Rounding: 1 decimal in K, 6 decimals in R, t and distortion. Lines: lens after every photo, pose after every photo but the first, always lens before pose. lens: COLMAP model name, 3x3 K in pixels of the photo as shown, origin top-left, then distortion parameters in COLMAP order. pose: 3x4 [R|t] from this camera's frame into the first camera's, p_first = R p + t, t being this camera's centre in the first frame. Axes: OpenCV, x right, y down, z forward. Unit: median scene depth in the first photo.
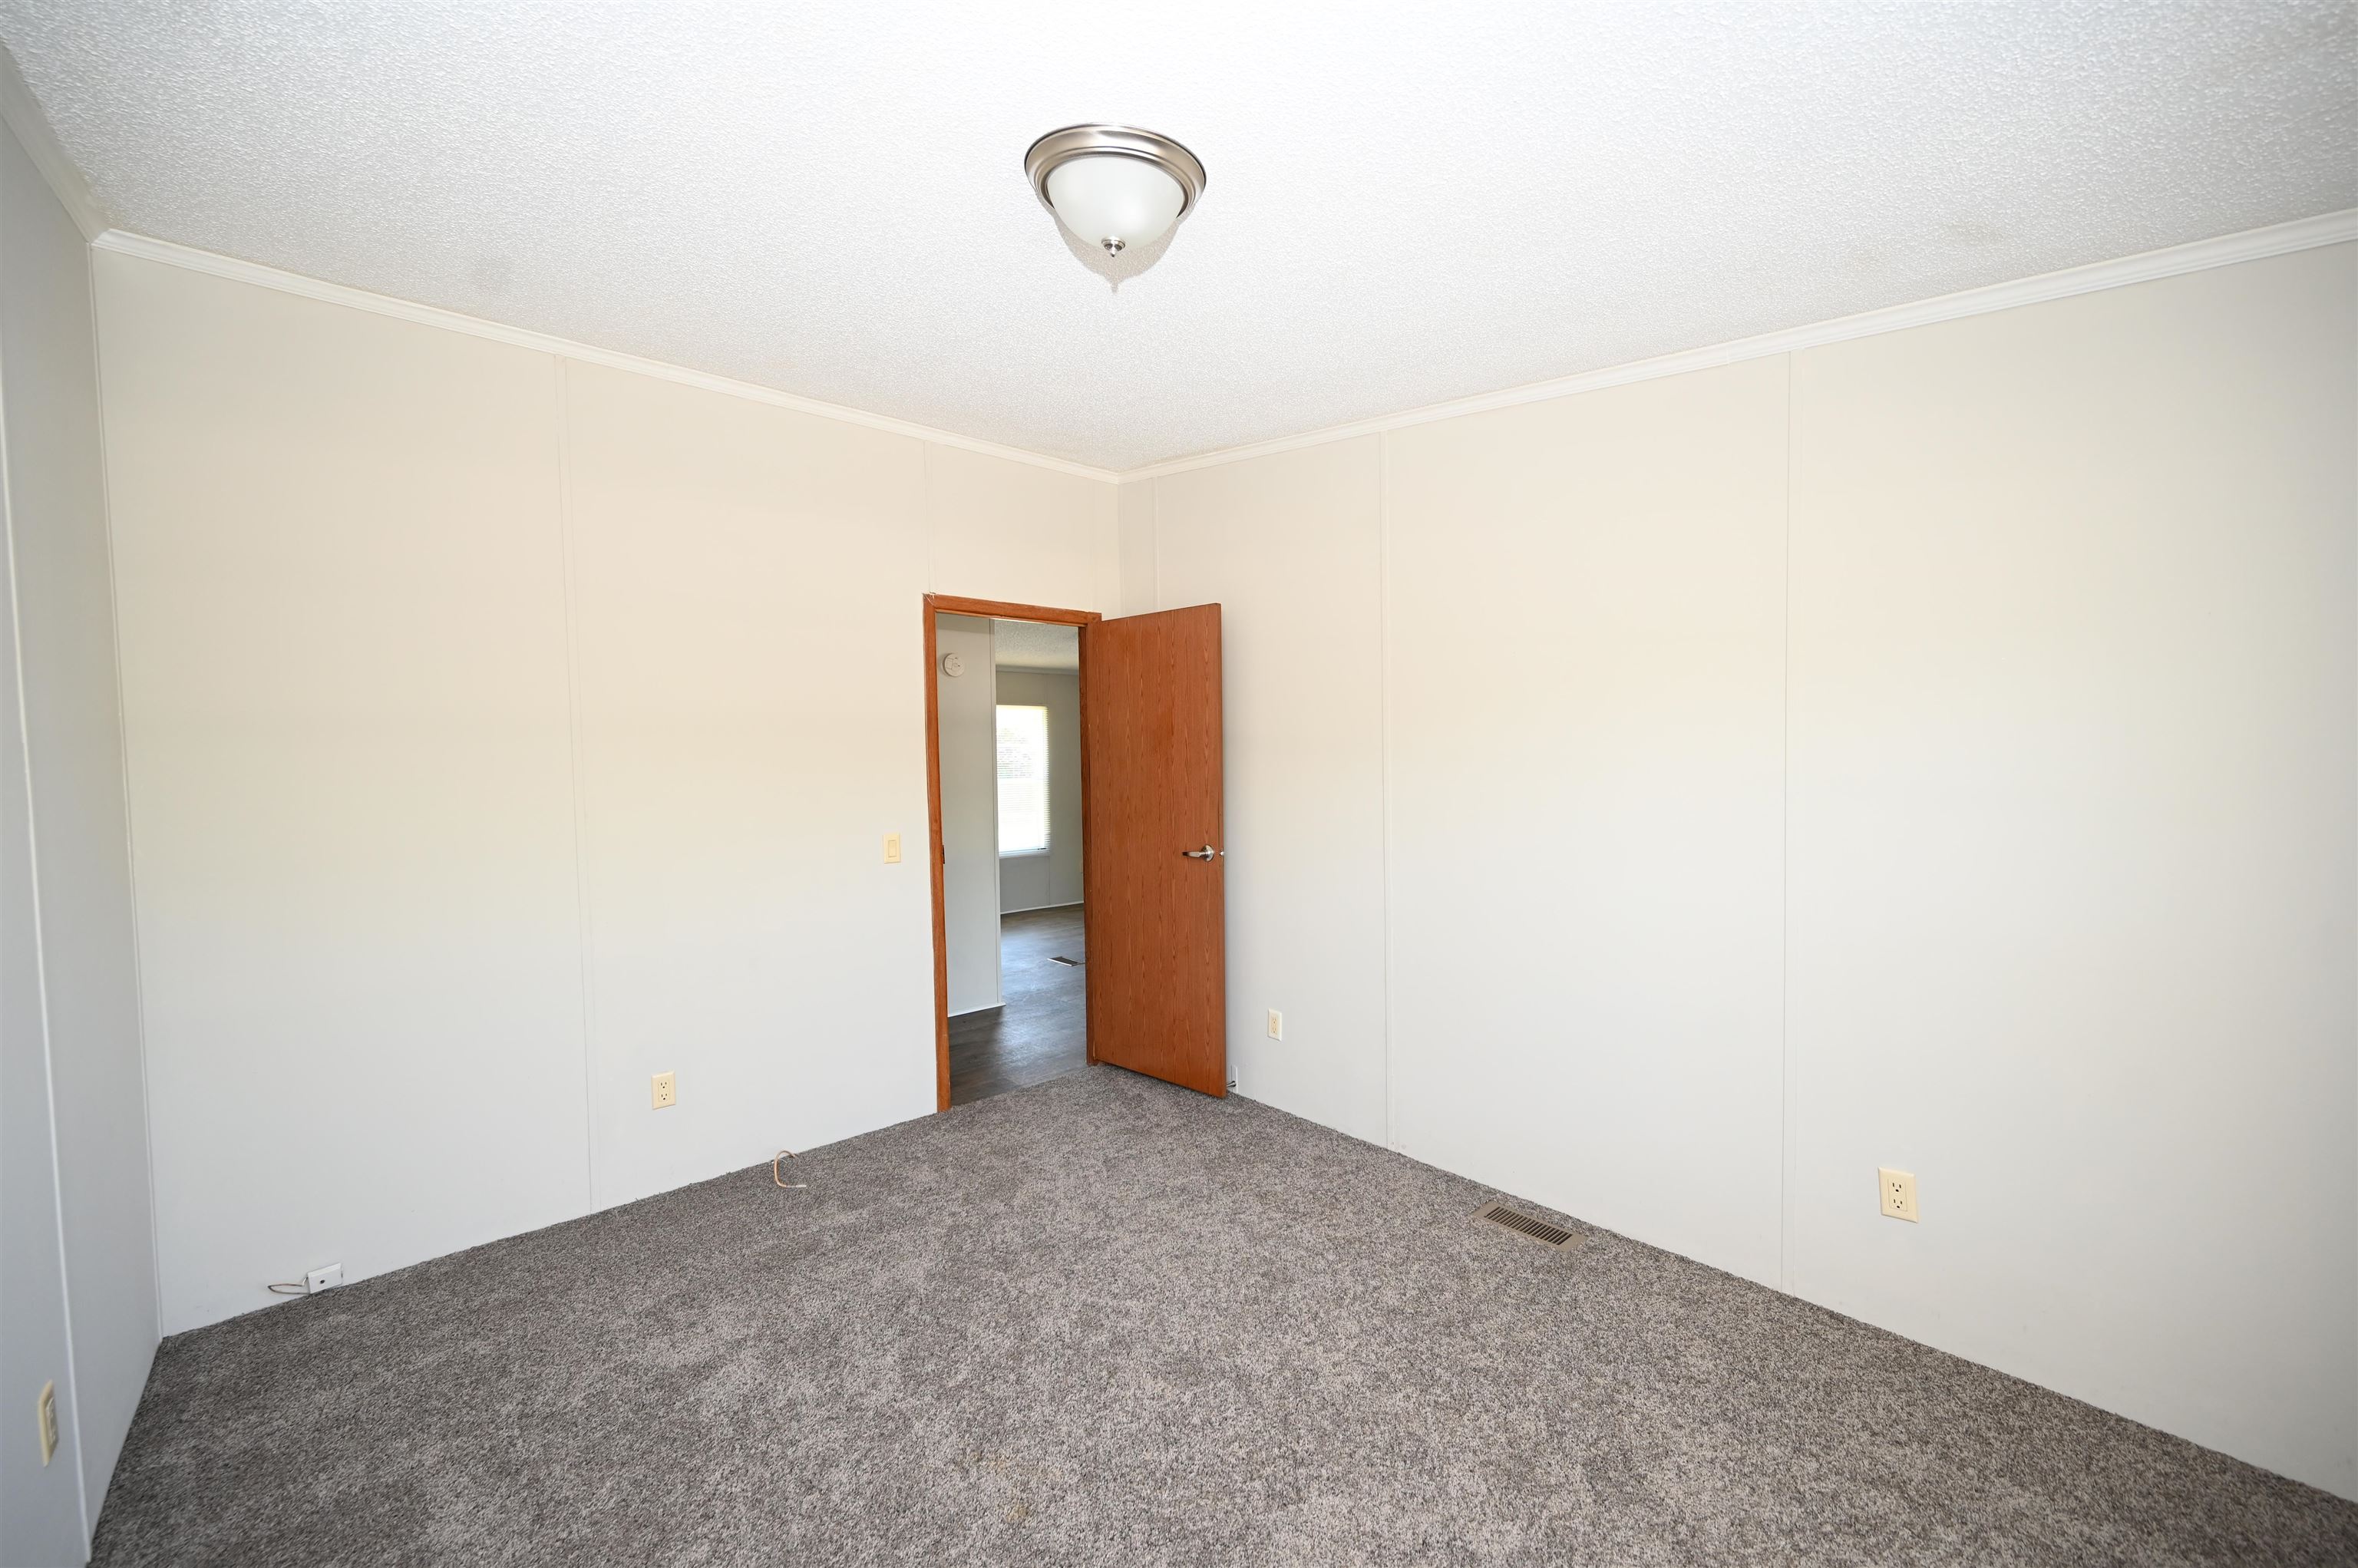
lens RADIAL K [[924.1, 0, 1179.0], [0, 924.1, 784.0], [0, 0, 1]] dist [-0.000023, 0.000054]
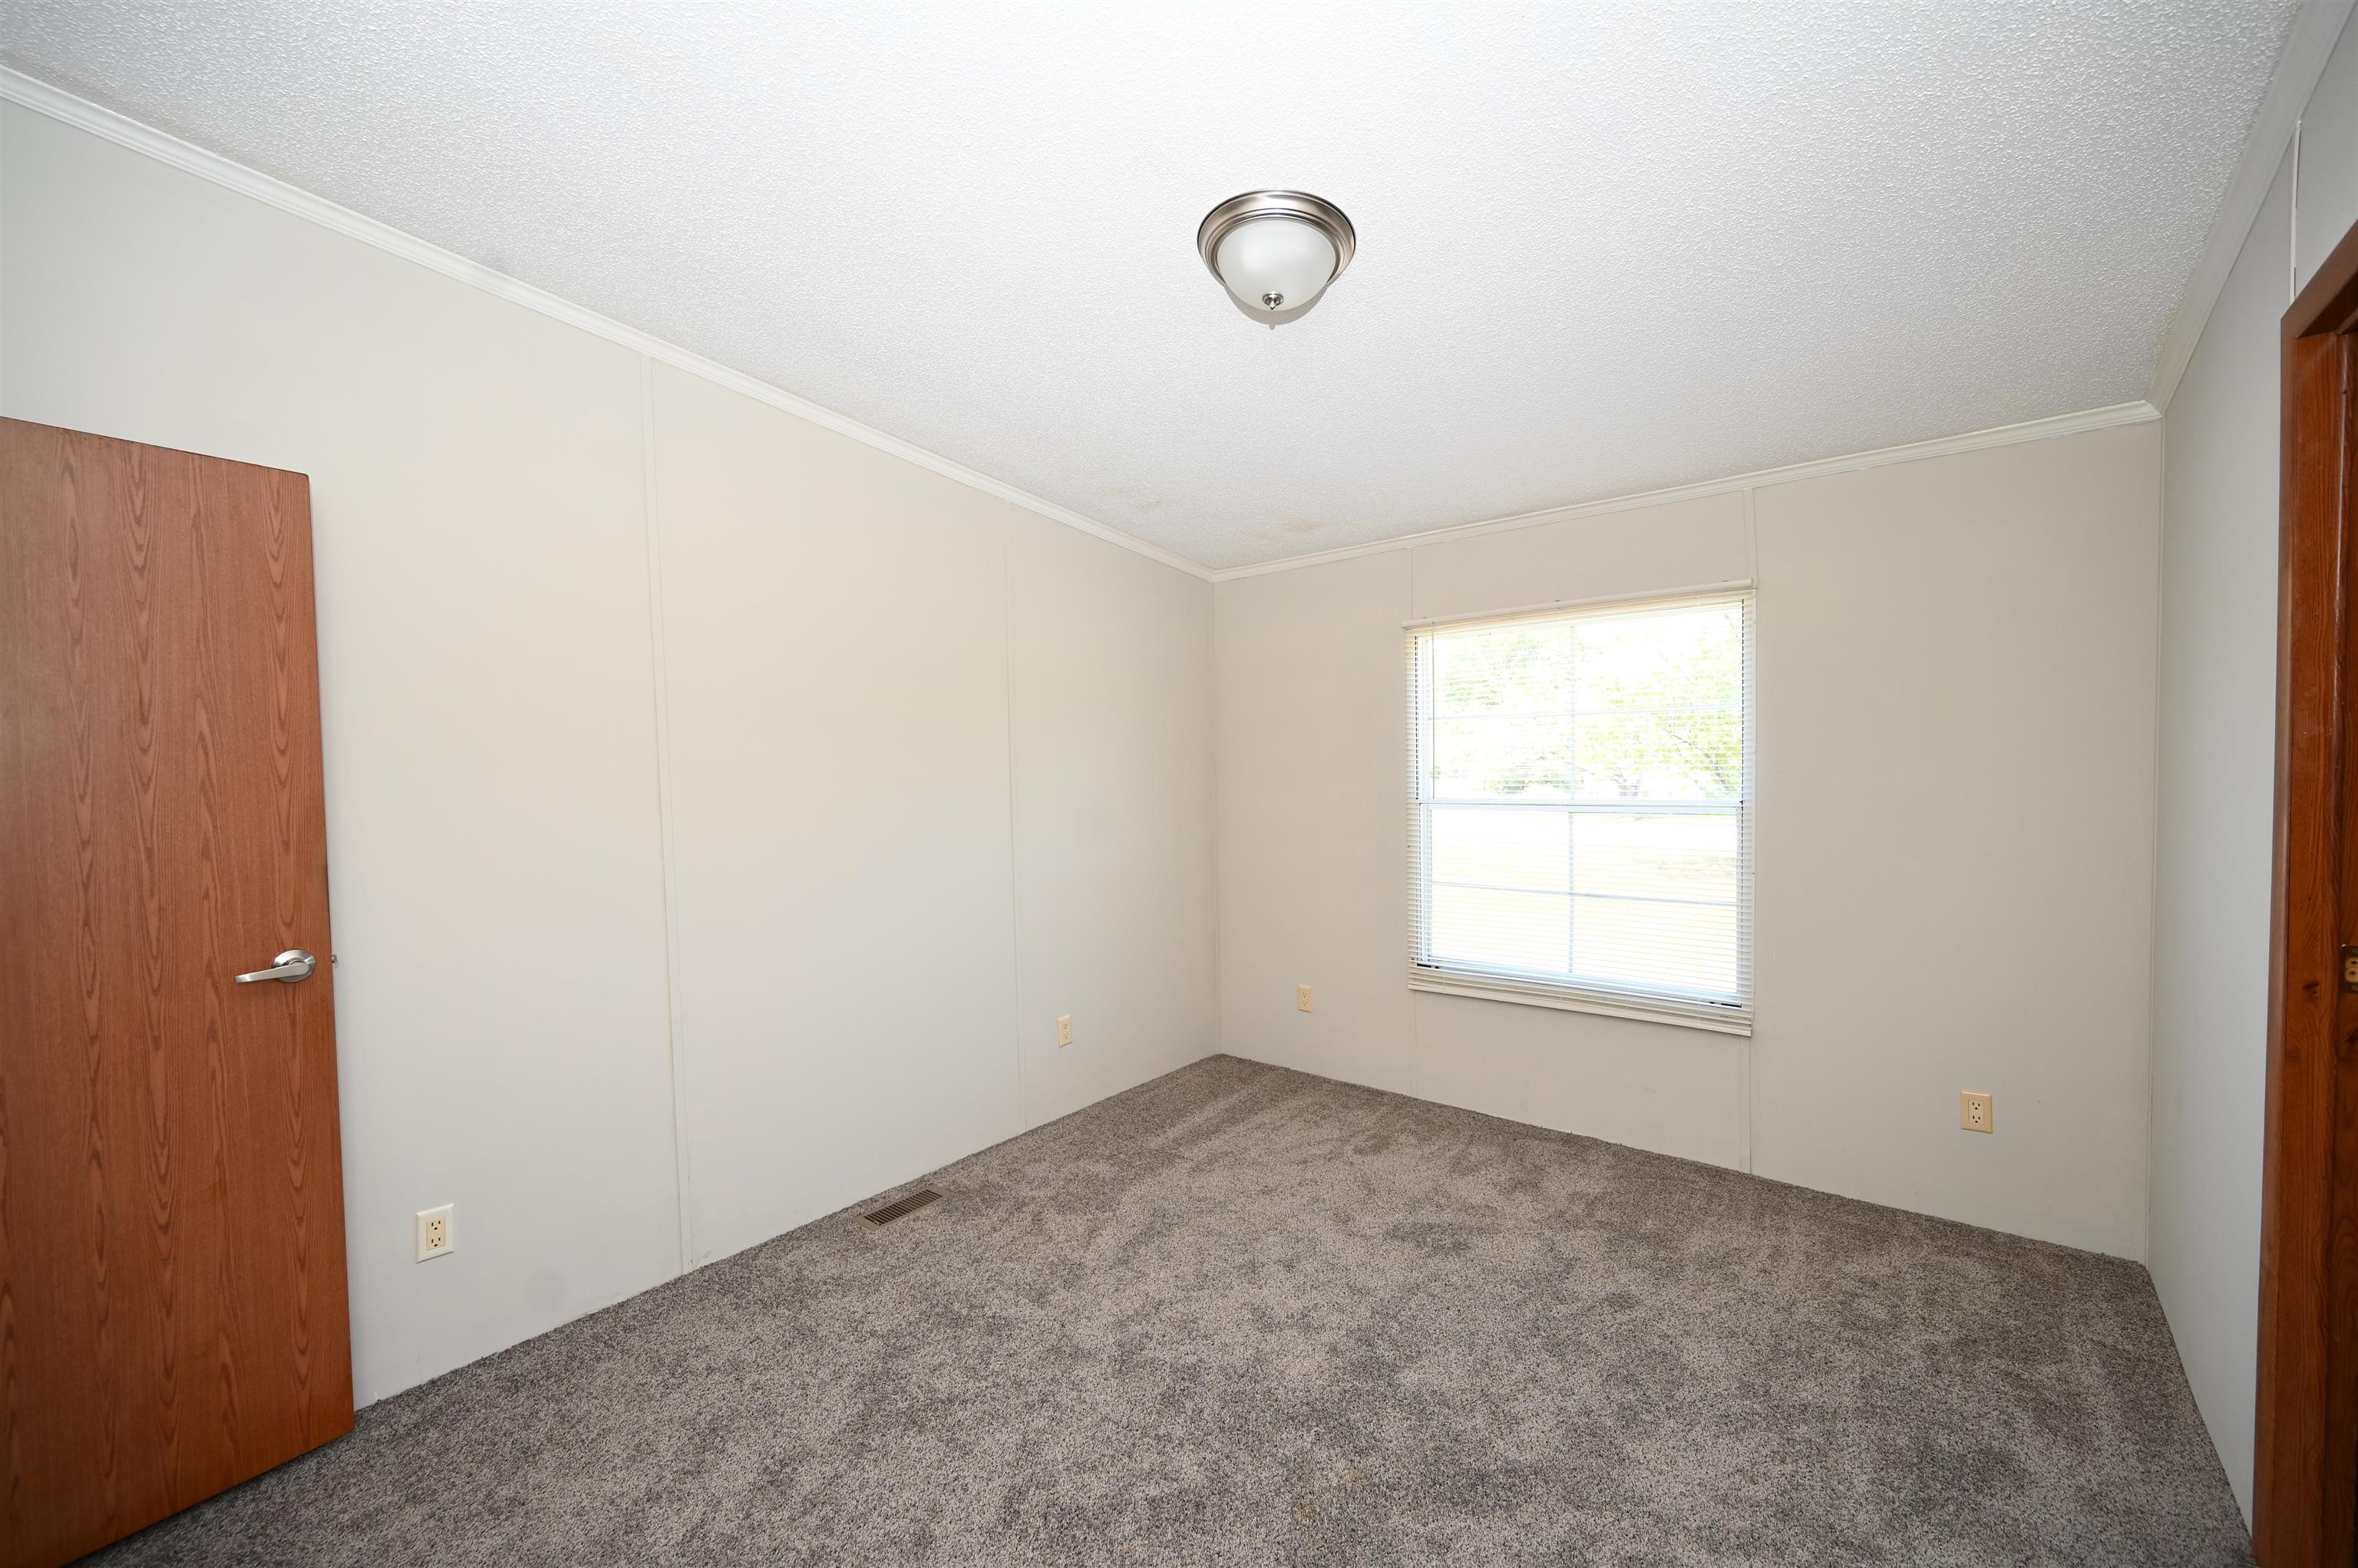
lens RADIAL K [[924.1, 0, 1179.0], [0, 924.1, 784.0], [0, 0, 1]] dist [-0.000023, 0.000054]
pose [[-0.175035, 0.001731, 0.984561, -0.727305], [0.040734, 0.999155, 0.005485, -0.005840], [-0.983719, 0.041066, -0.174958, 0.843854]]
